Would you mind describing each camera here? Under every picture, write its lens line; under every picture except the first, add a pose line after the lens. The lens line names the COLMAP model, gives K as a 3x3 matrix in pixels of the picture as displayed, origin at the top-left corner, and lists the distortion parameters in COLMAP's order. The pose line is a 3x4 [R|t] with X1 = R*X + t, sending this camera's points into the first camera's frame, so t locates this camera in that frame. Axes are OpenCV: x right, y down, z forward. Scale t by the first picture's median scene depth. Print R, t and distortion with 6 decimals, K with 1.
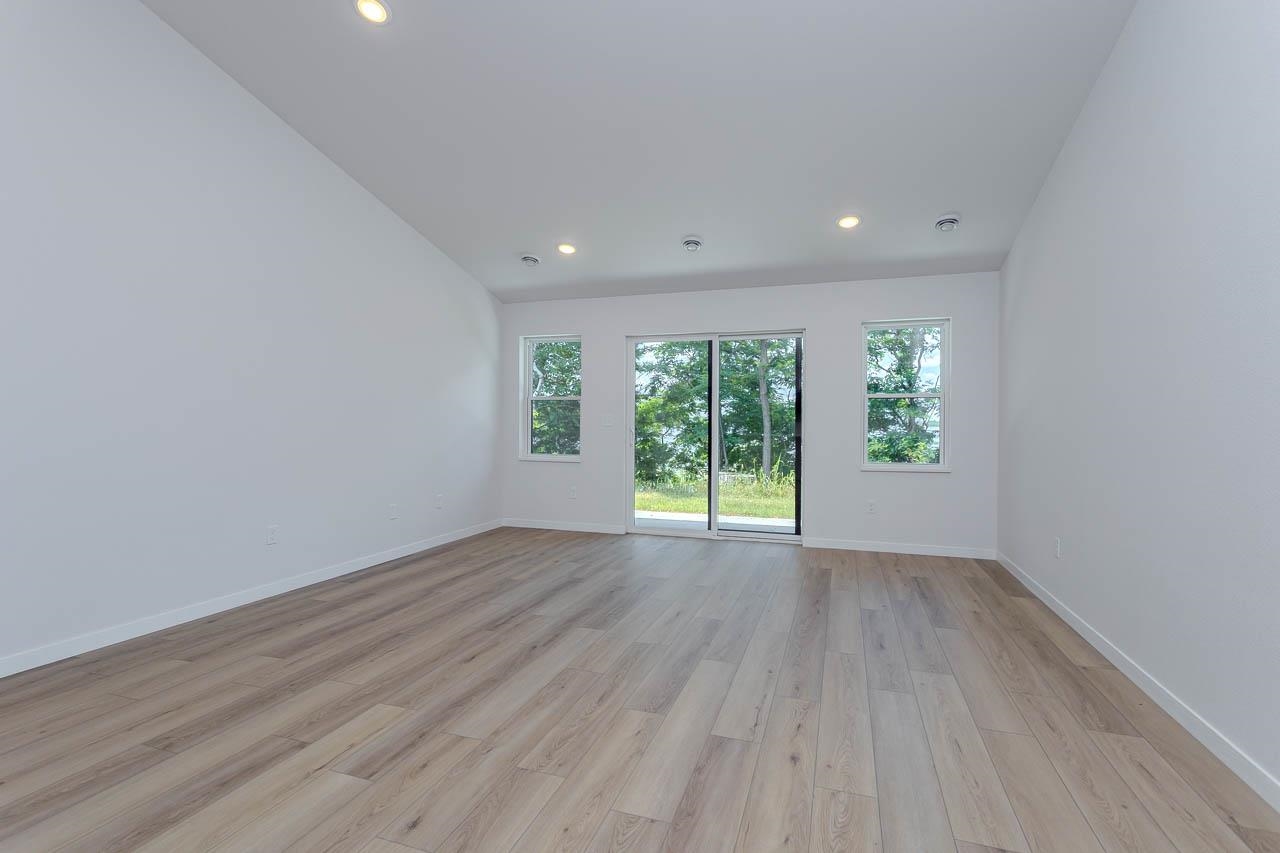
lens RADIAL K [[604.9, 0, 634.8], [0, 604.9, 423.0], [0, 0, 1]] dist [0.001215, 0.000957]
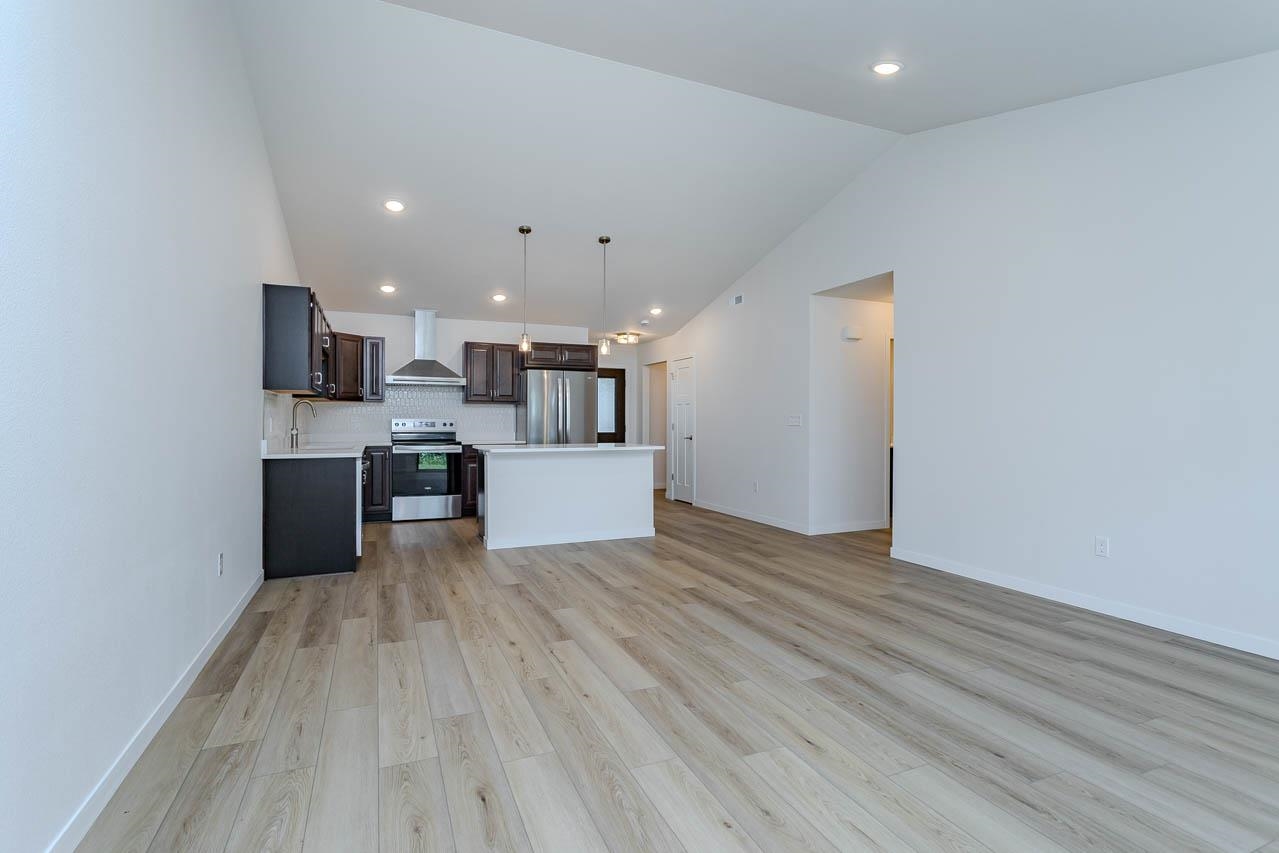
lens RADIAL K [[604.4, 0, 640.1], [0, 604.4, 427.0], [0, 0, 1]] dist [0.001215, 0.000957]
pose [[-0.735562, -0.001483, -0.677456, 0.748444], [-0.006703, 0.999965, 0.005088, 0.003755], [0.677424, 0.008283, -0.735546, 1.652593]]
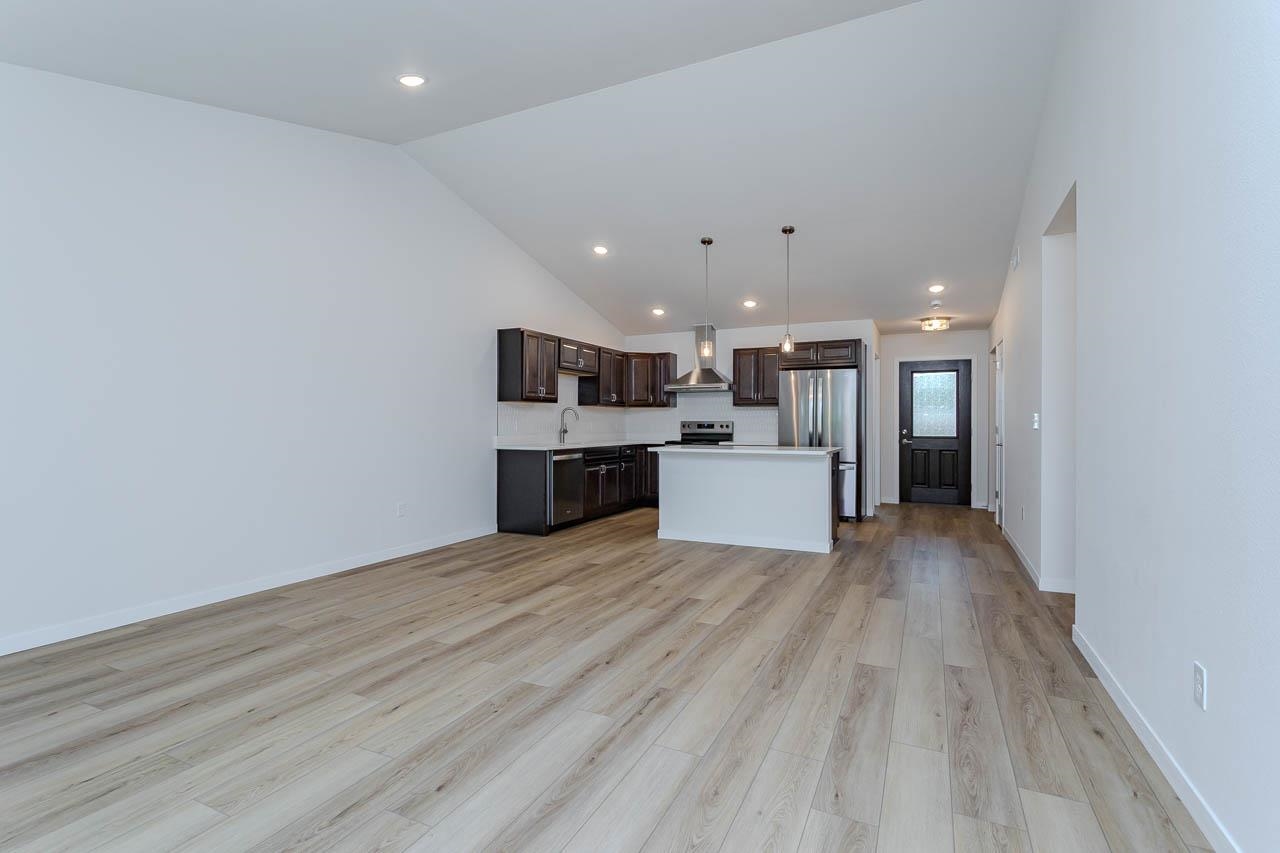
lens RADIAL K [[604.9, 0, 639.8], [0, 604.9, 423.9], [0, 0, 1]] dist [0.001215, 0.000957]
pose [[-0.993335, -0.007954, 0.114984, -0.338924], [-0.007791, 0.999968, 0.001863, -0.001599], [-0.114996, 0.000955, -0.993366, 2.040019]]
